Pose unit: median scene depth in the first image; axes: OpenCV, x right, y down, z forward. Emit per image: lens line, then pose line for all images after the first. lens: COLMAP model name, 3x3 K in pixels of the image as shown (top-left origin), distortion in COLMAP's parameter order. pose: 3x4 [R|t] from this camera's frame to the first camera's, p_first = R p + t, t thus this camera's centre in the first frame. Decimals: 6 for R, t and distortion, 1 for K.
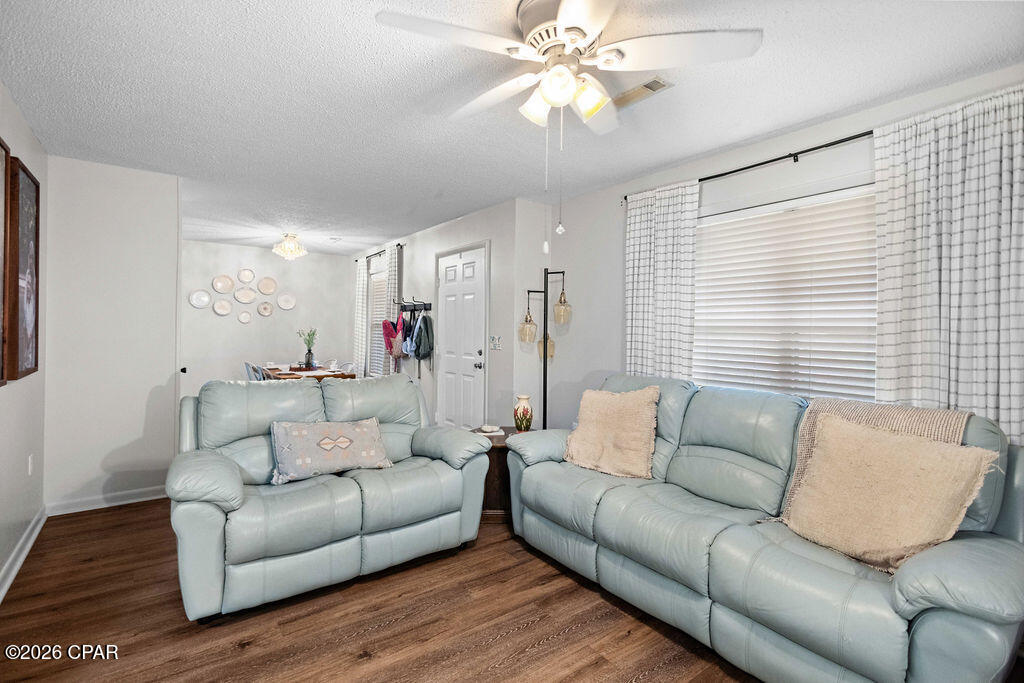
lens RADIAL K [[478.5, 0, 507.1], [0, 478.5, 325.3], [0, 0, 1]] dist [0.005107, 0.000109]
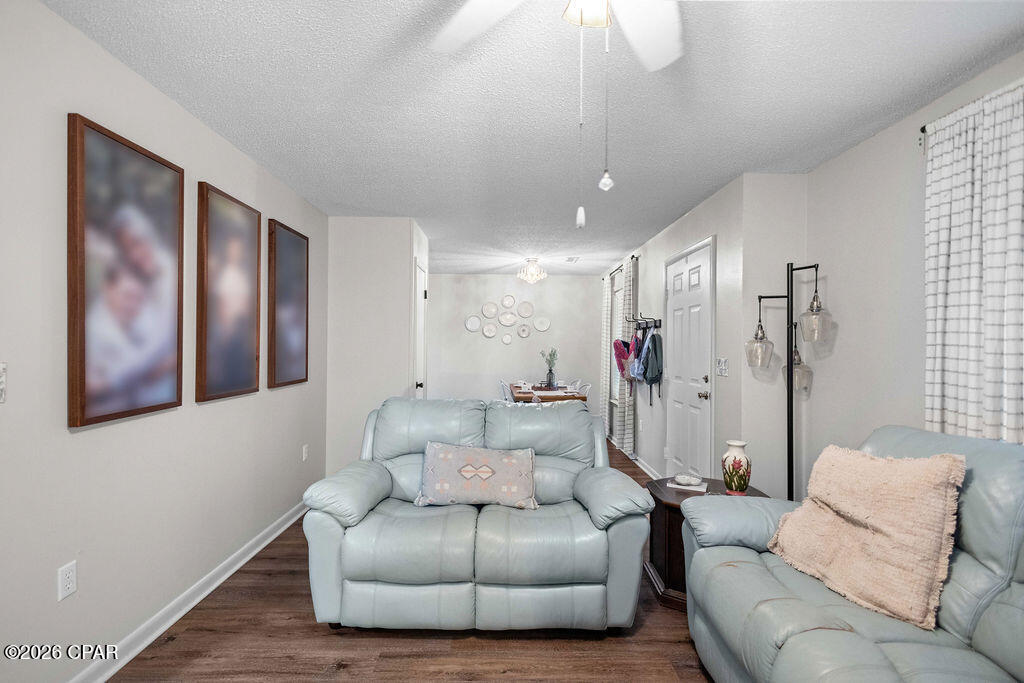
lens RADIAL K [[473.2, 0, 506.5], [0, 473.2, 340.9], [0, 0, 1]] dist [0.008323, -0.000517]
pose [[0.811289, -0.010660, -0.584548, 0.212422], [0.004304, 0.999916, -0.012261, 0.003200], [0.584629, 0.007431, 0.811267, 0.268107]]
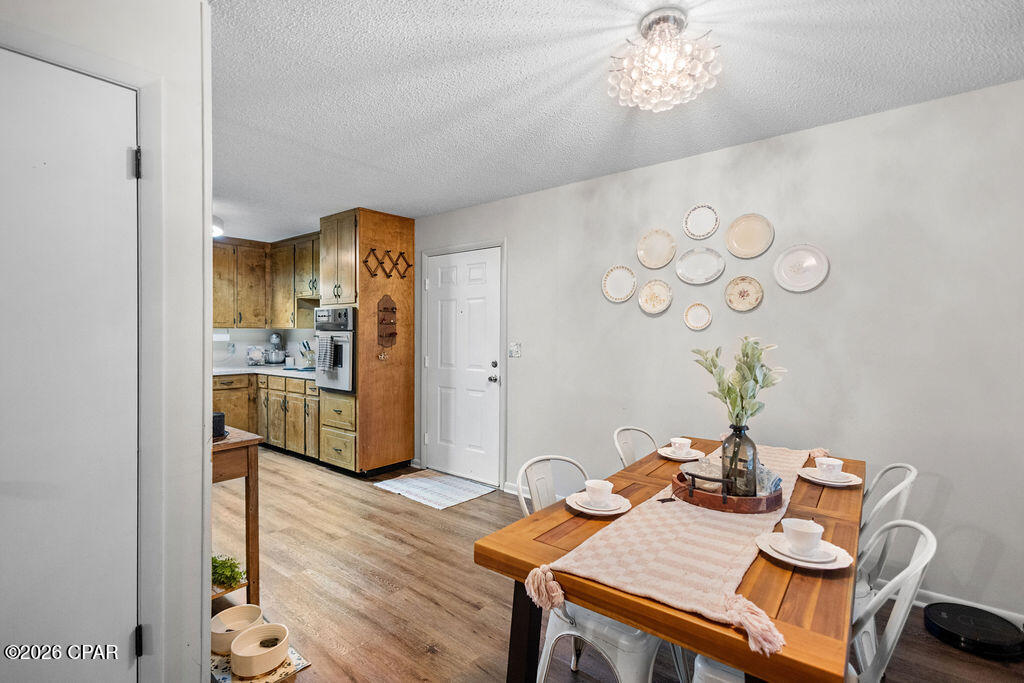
lens RADIAL K [[475.9, 0, 510.5], [0, 475.9, 339.0], [0, 0, 1]] dist [0.006623, 0.000295]
pose [[0.261545, -0.002071, -0.965189, -0.410220], [0.003061, 0.999994, -0.001317, 0.007741], [0.965186, -0.002610, 0.261550, 1.711488]]
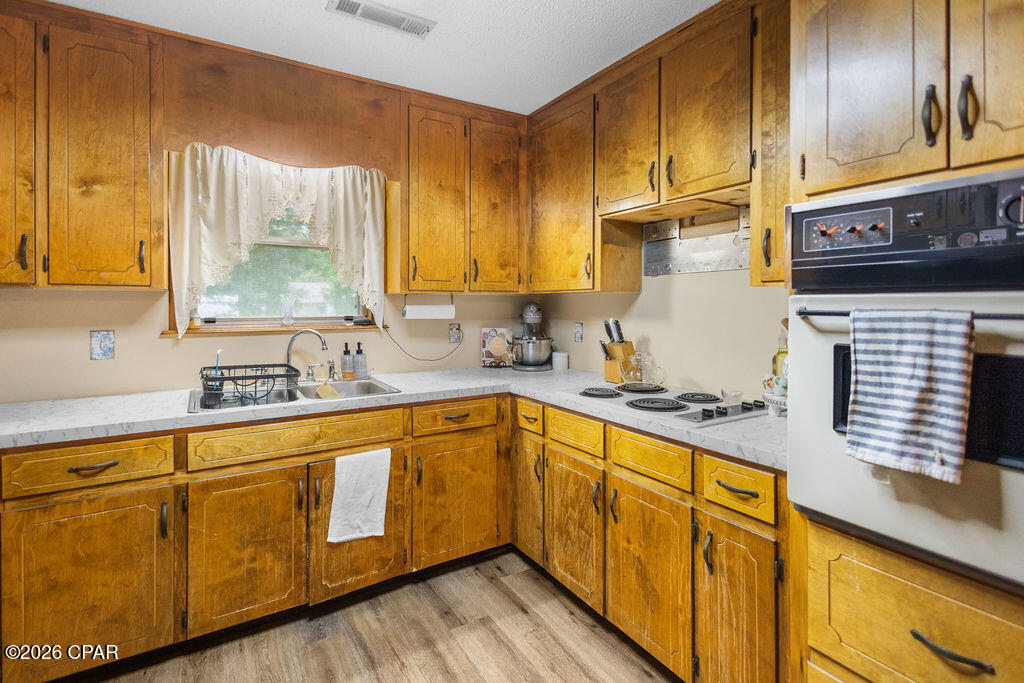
lens RADIAL K [[488.0, 0, 503.5], [0, 488.0, 304.3], [0, 0, 1]] dist [0.004890, -0.000059]
pose [[-0.090808, -0.011373, -0.995804, -1.646725], [0.002586, 0.999929, -0.011656, -0.008402], [0.995865, -0.003634, -0.090772, 1.294327]]
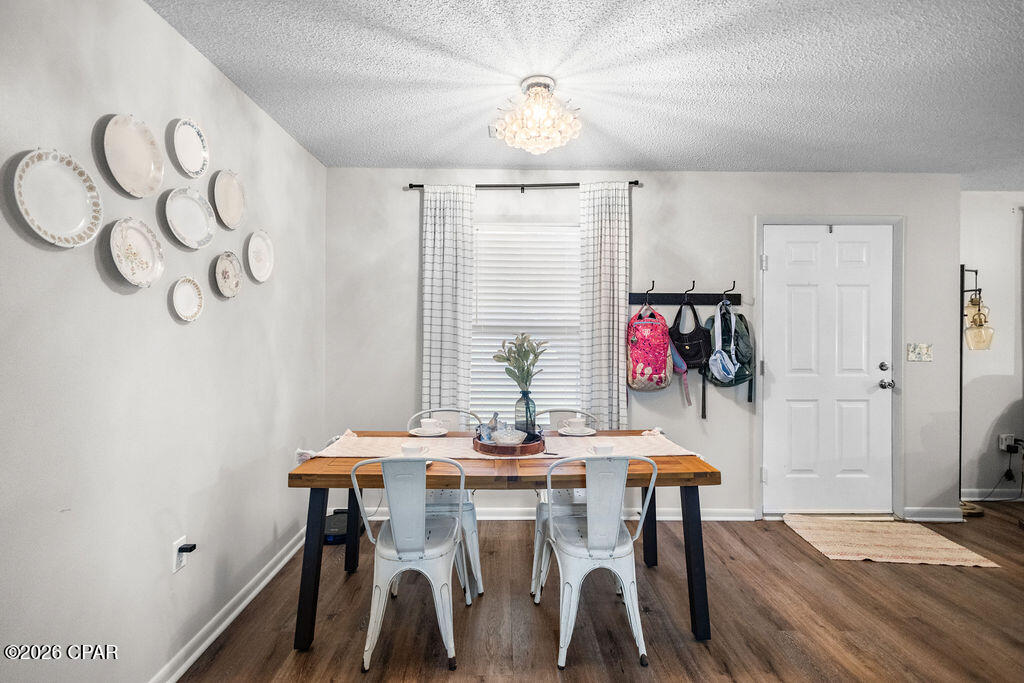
lens RADIAL K [[475.0, 0, 508.8], [0, 475.0, 332.9], [0, 0, 1]] dist [0.005206, -0.000209]
pose [[0.577821, -0.011671, 0.816080, -1.562779], [-0.002792, 0.999864, 0.016276, -0.008934], [-0.816158, -0.011683, 0.577710, 1.654229]]
